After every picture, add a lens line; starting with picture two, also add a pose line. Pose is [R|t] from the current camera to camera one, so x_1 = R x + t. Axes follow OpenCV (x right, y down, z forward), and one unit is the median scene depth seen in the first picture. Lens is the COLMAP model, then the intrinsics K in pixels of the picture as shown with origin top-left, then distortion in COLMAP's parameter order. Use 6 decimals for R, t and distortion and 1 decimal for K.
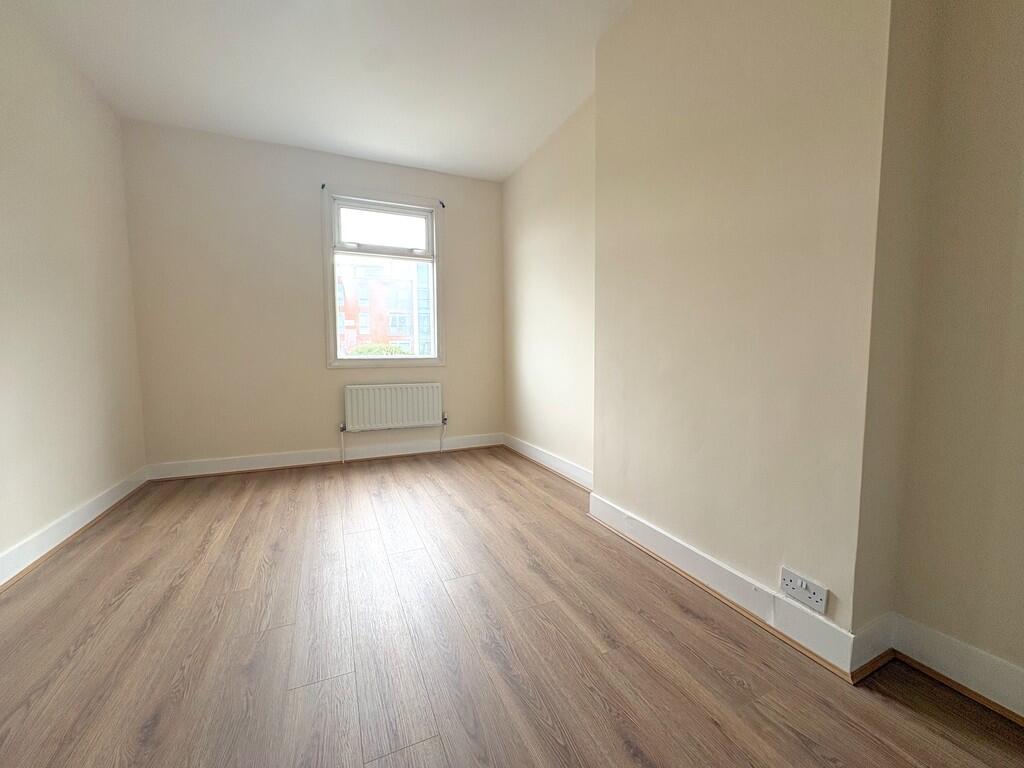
lens RADIAL K [[408.5, 0, 512.4], [0, 408.5, 385.6], [0, 0, 1]] dist [0.001167, 0.000322]
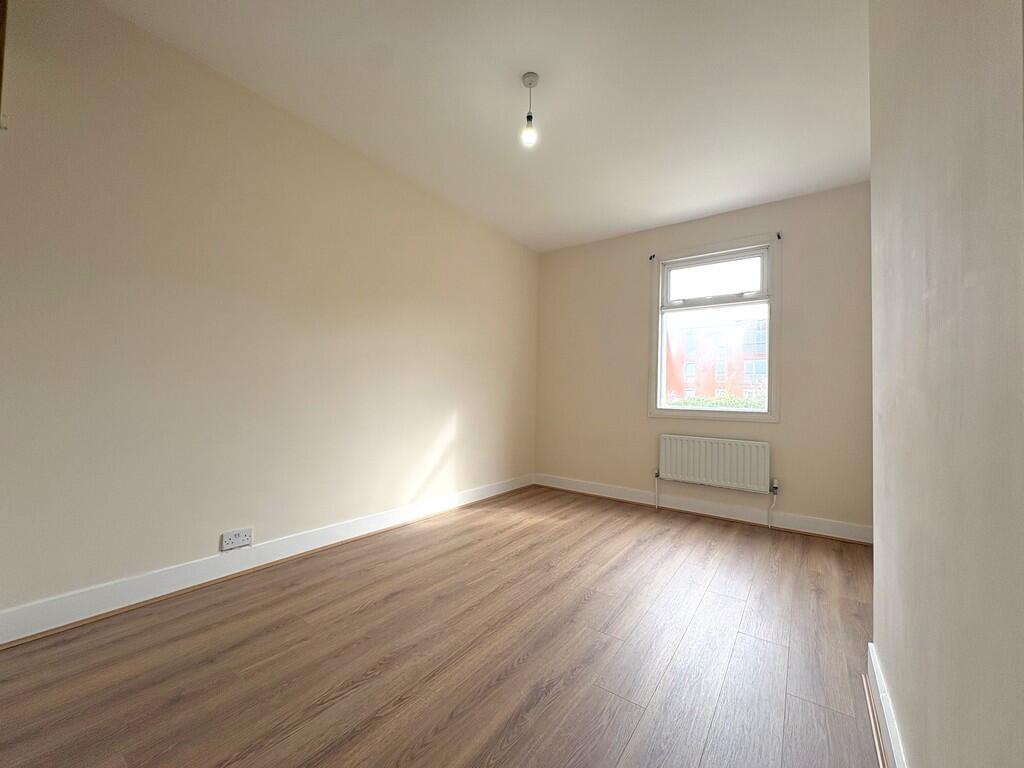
lens RADIAL K [[408.5, 0, 512.4], [0, 408.5, 385.6], [0, 0, 1]] dist [0.001167, 0.000322]
pose [[0.500748, -0.007635, -0.865560, 0.313806], [-0.100298, 0.992714, -0.066782, -0.015037], [0.859763, 0.120254, 0.496333, 0.131945]]
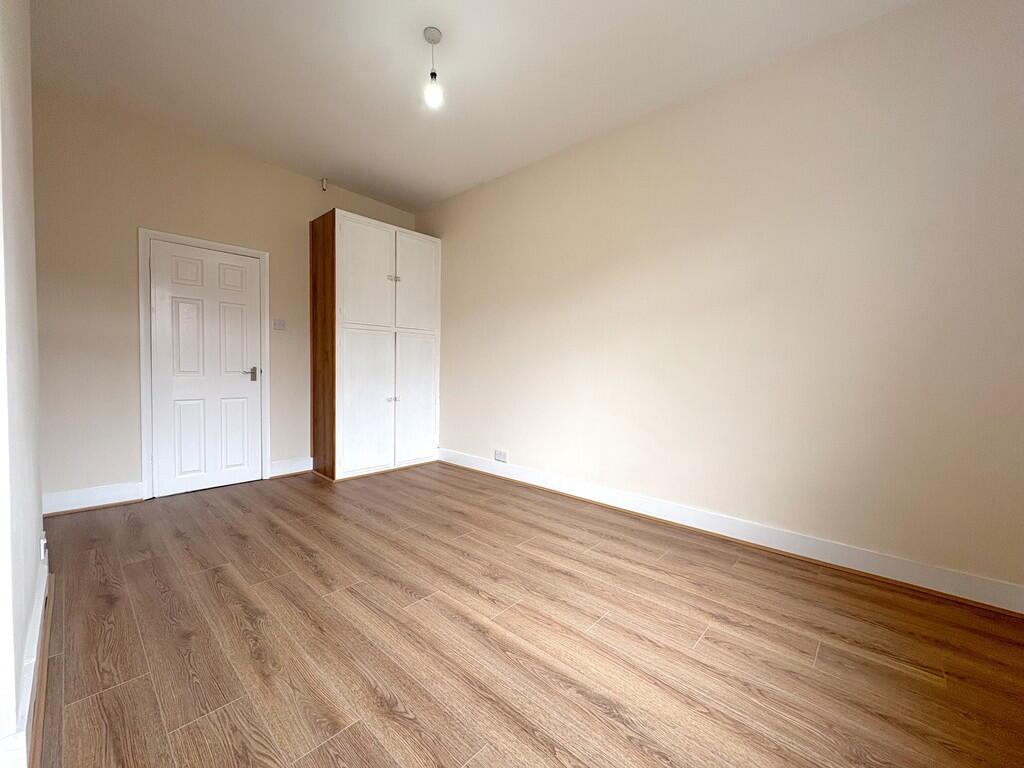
lens RADIAL K [[399.2, 0, 509.8], [0, 399.2, 374.8], [0, 0, 1]] dist [-0.000684, 0.000047]
pose [[-0.916431, -0.005868, -0.400149, -0.050958], [-0.048733, 0.994087, 0.097032, -0.088031], [0.397214, 0.108424, -0.911299, 1.024376]]
